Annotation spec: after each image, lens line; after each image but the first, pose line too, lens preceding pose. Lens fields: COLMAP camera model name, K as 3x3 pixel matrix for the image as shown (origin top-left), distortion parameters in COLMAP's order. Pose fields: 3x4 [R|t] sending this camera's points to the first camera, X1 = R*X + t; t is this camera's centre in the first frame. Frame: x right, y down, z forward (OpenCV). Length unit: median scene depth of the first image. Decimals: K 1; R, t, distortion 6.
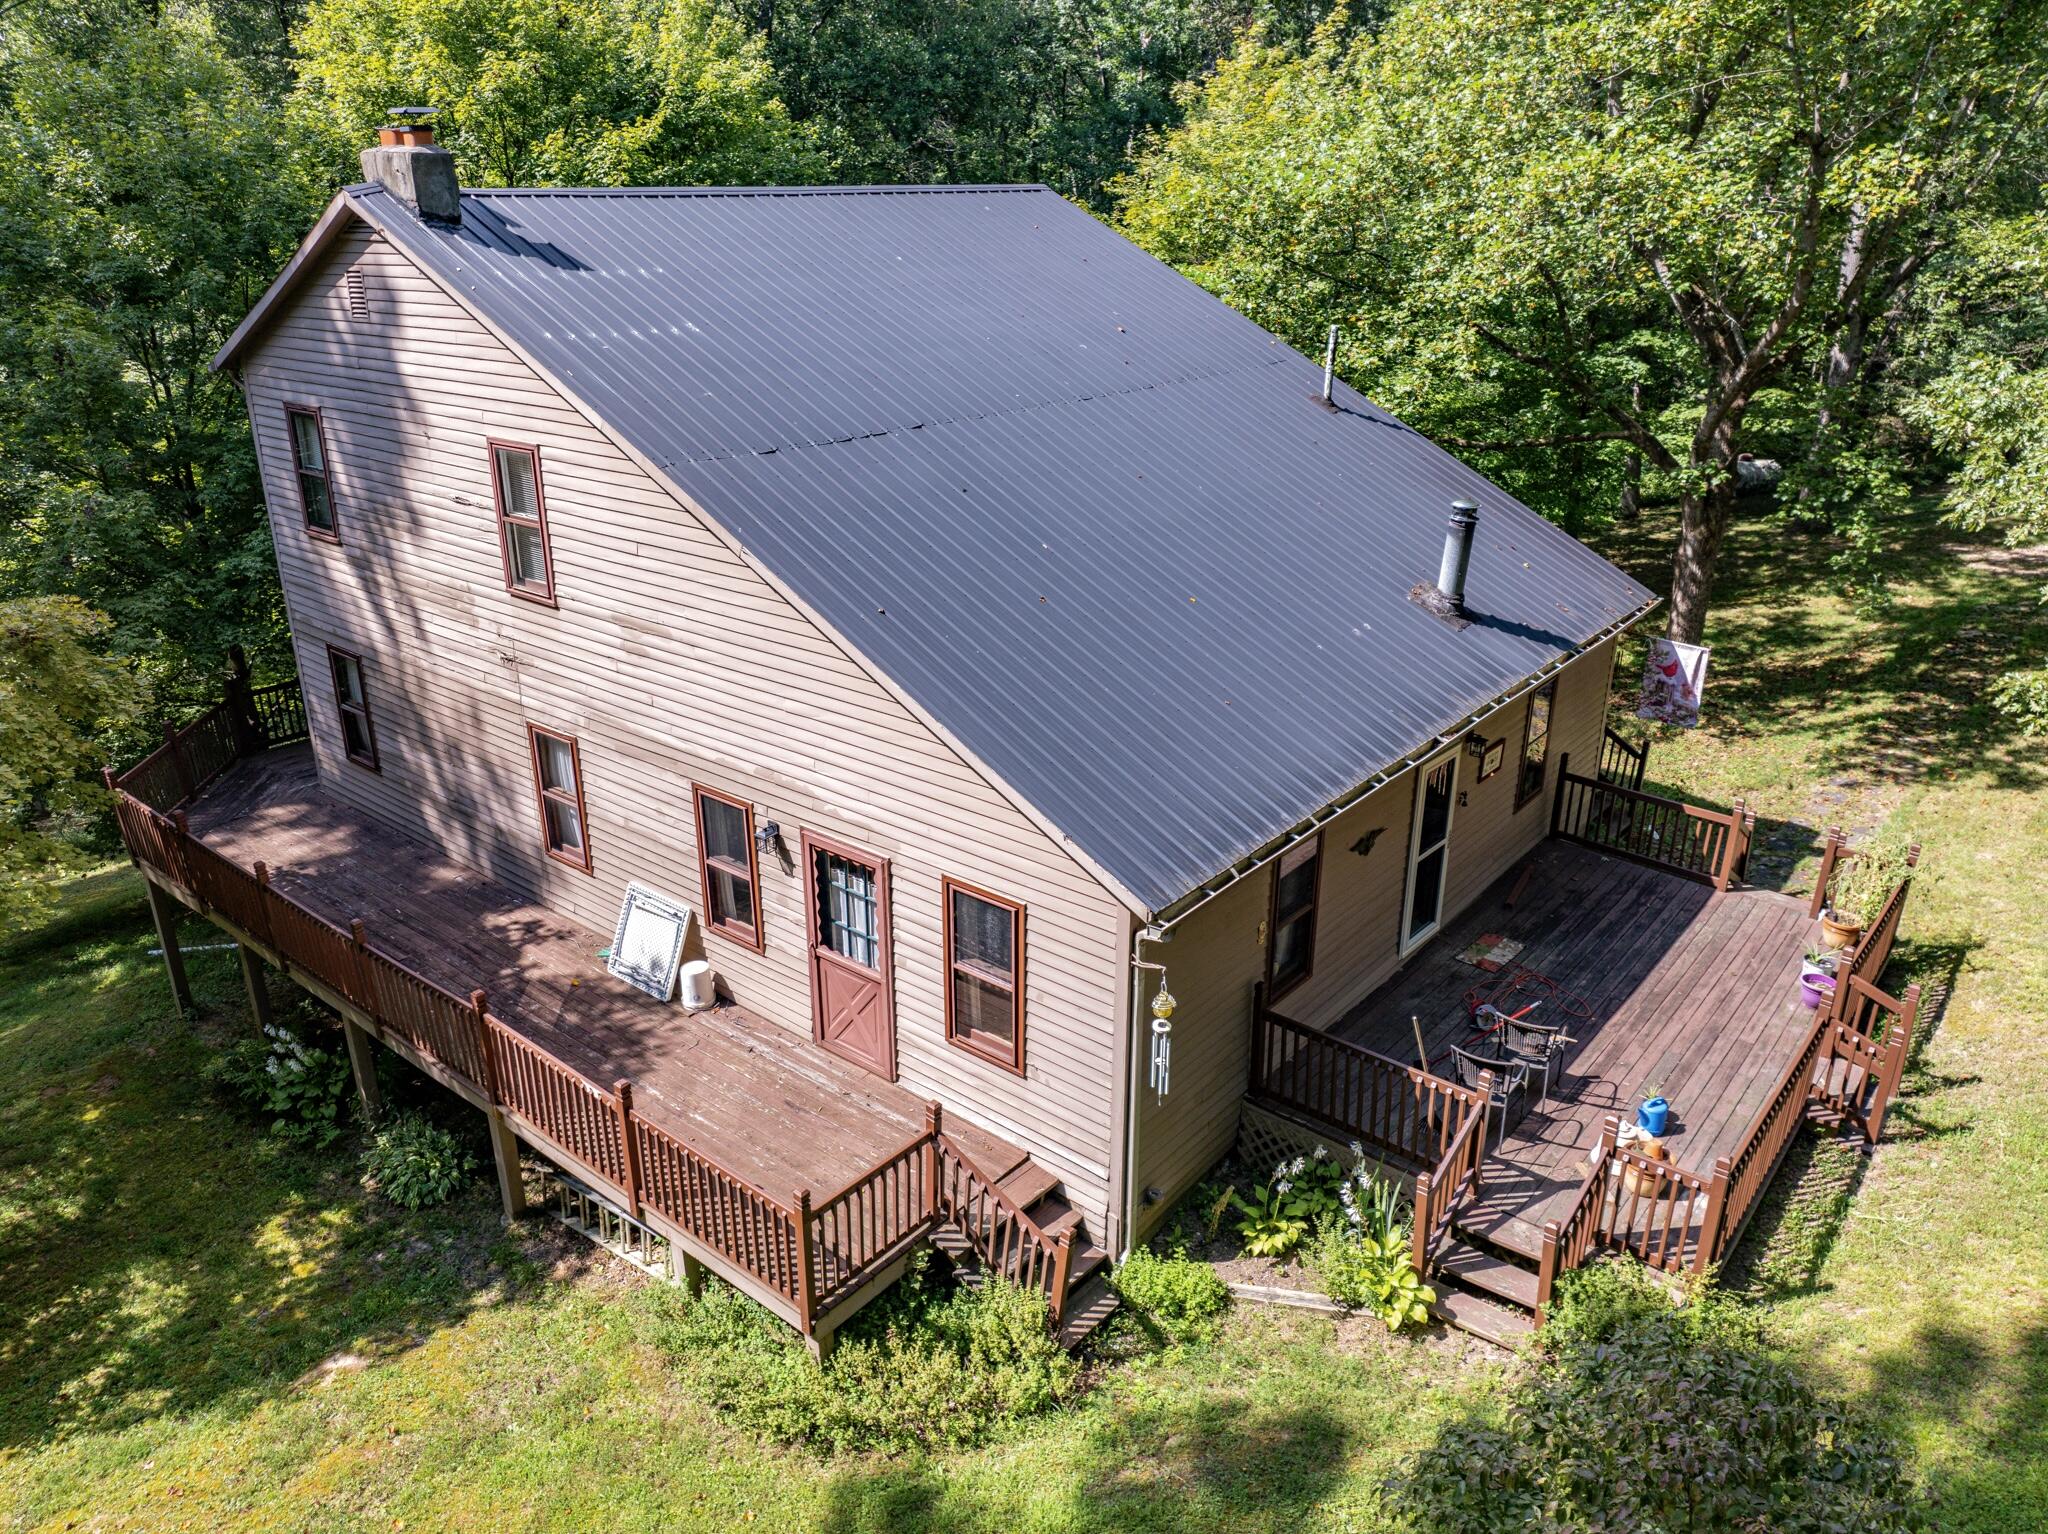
lens RADIAL K [[1455.0, 0, 1024.0], [0, 1455.0, 767.0], [0, 0, 1]] dist [-0.077529, 0.046765]
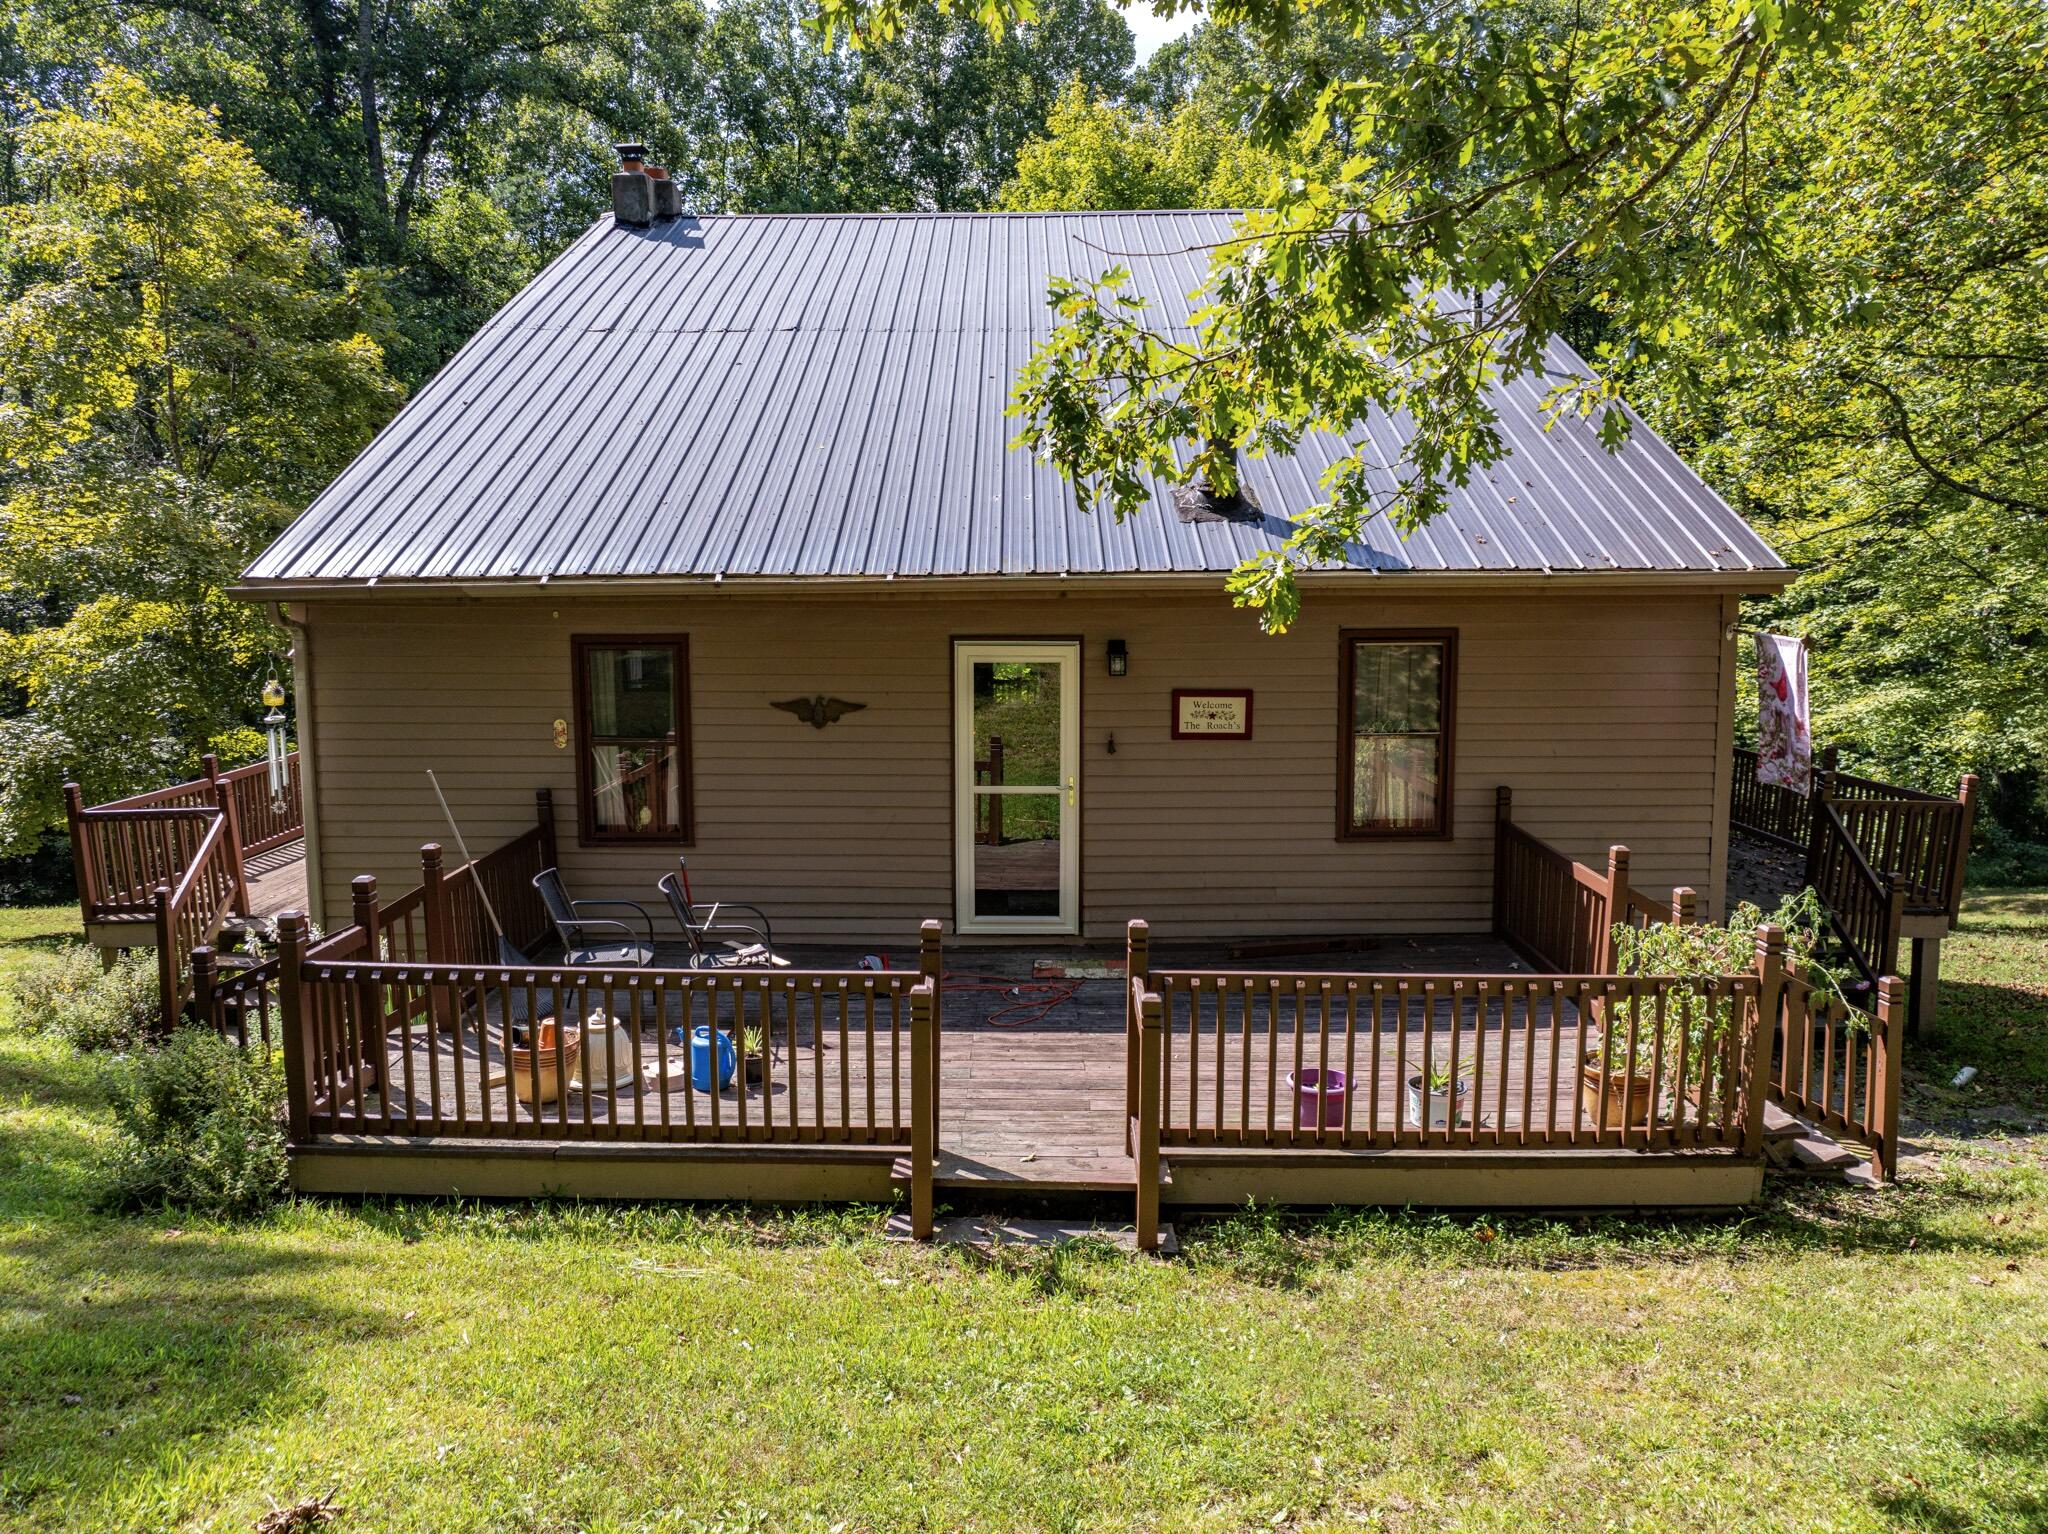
lens RADIAL K [[1455.0, 0, 1024.0], [0, 1455.0, 767.0], [0, 0, 1]] dist [-0.077529, 0.046765]
pose [[0.637447, 0.100875, -0.763862, 0.838428], [-0.282153, 0.953089, -0.109595, 0.124384], [0.716973, 0.285387, 0.636006, 0.544303]]
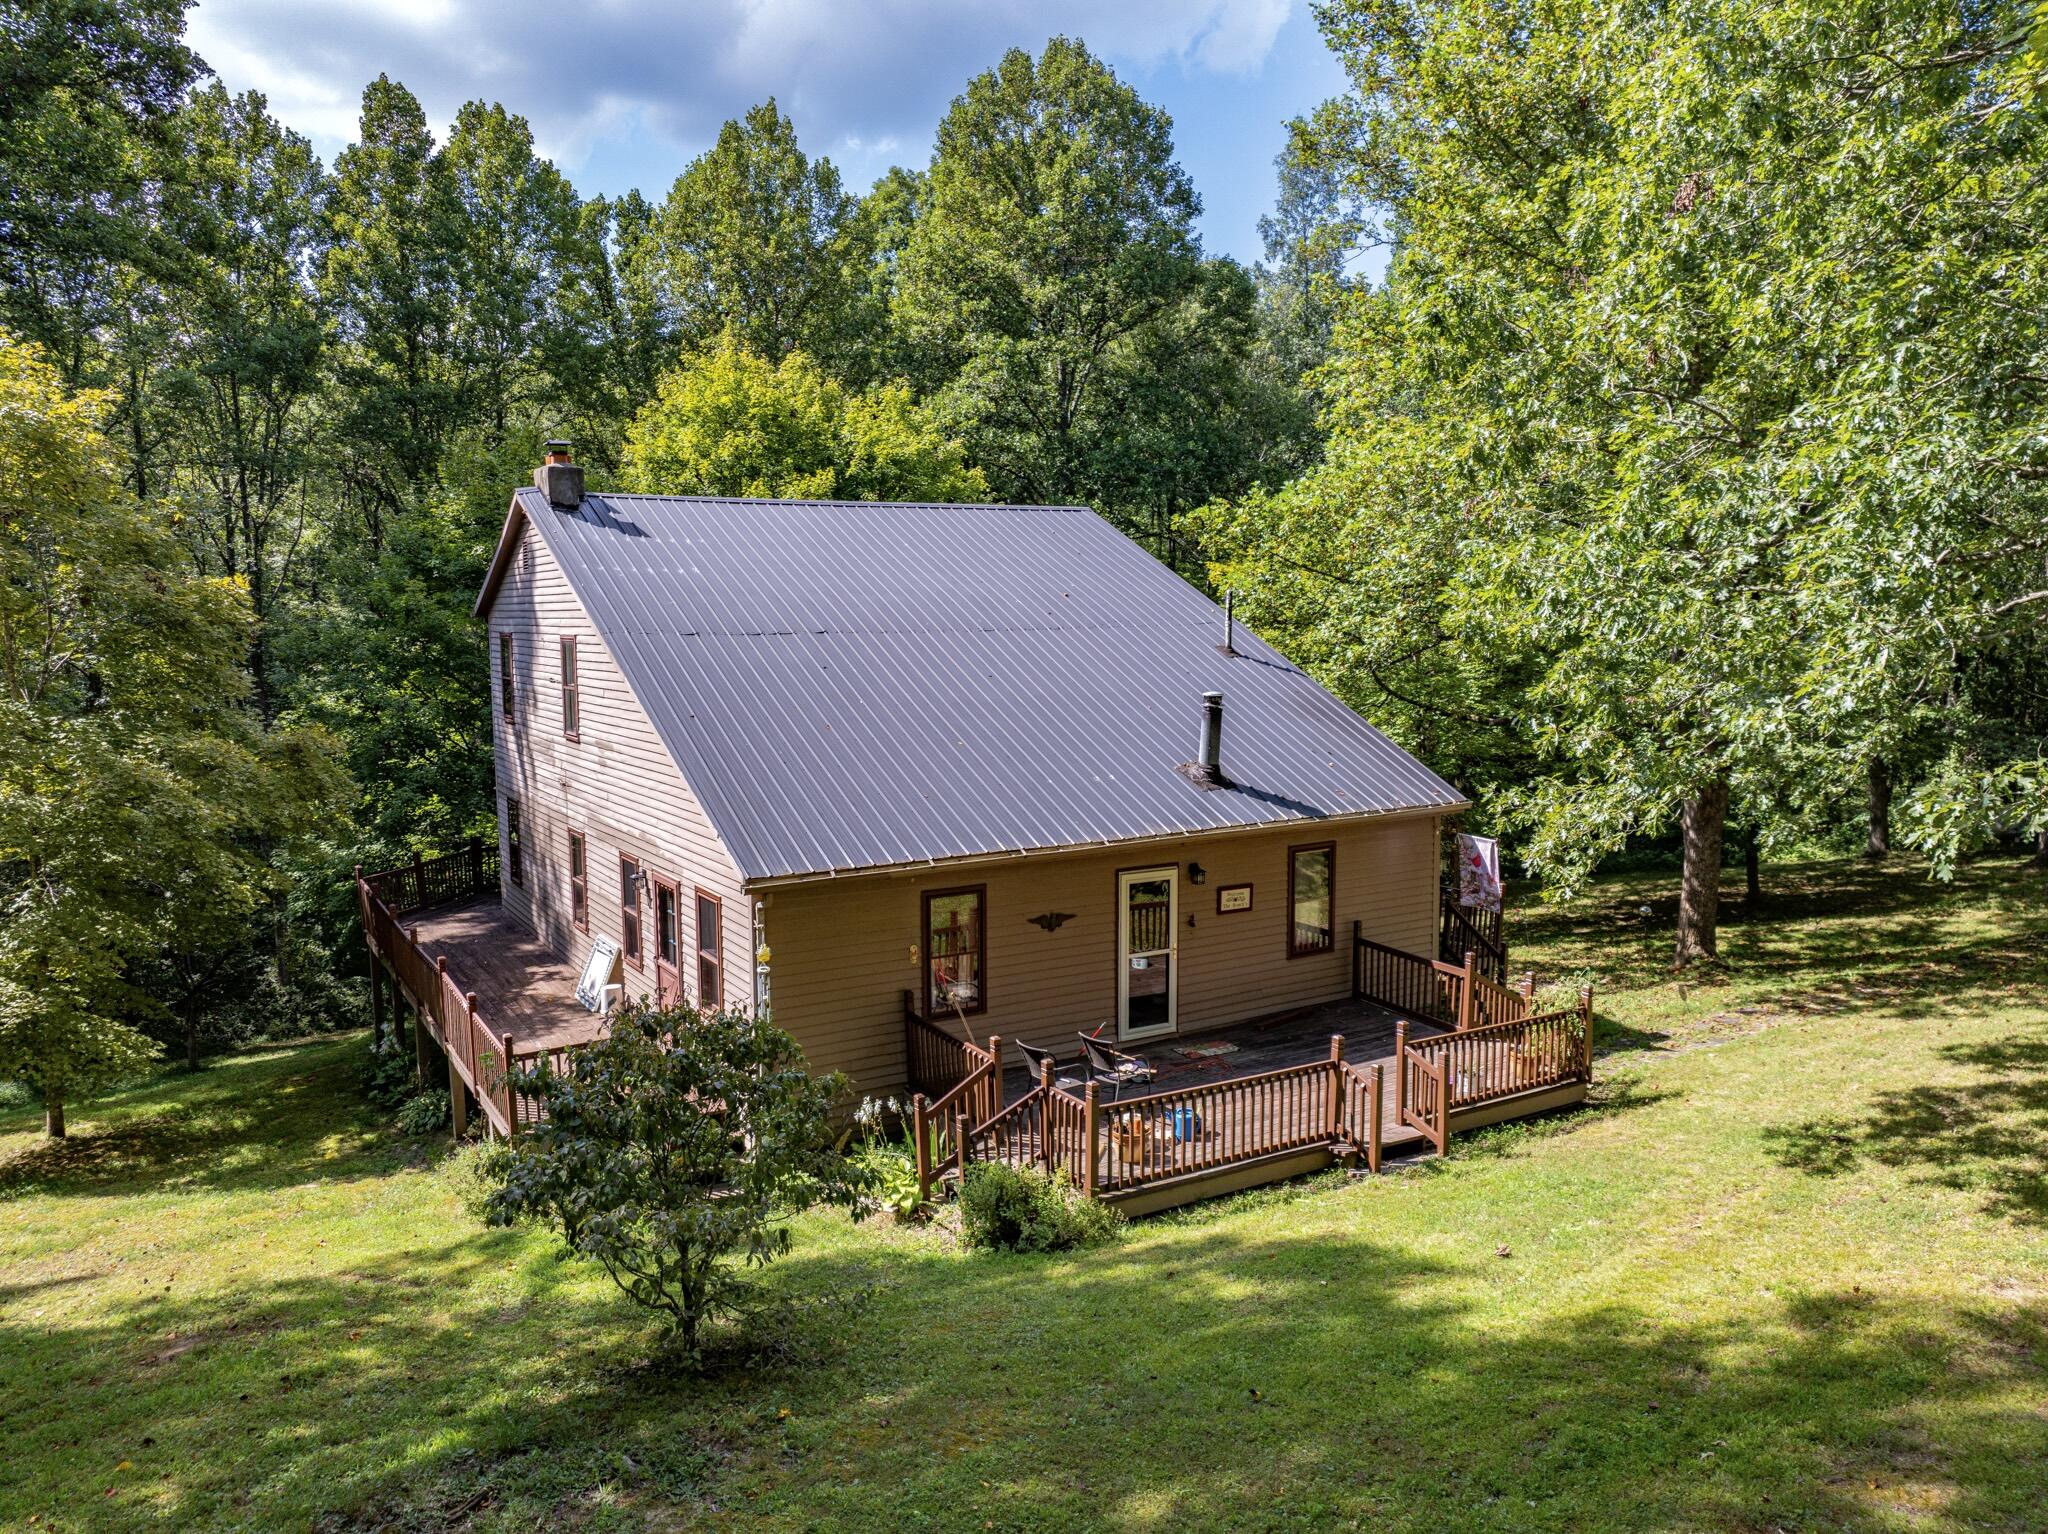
lens RADIAL K [[1455.0, 0, 1024.0], [0, 1455.0, 767.0], [0, 0, 1]] dist [-0.077529, 0.046765]
pose [[0.944623, 0.029877, -0.326793, 0.587604], [-0.116543, 0.961473, -0.248974, 0.227393], [0.306764, 0.273272, 0.911712, -0.219497]]
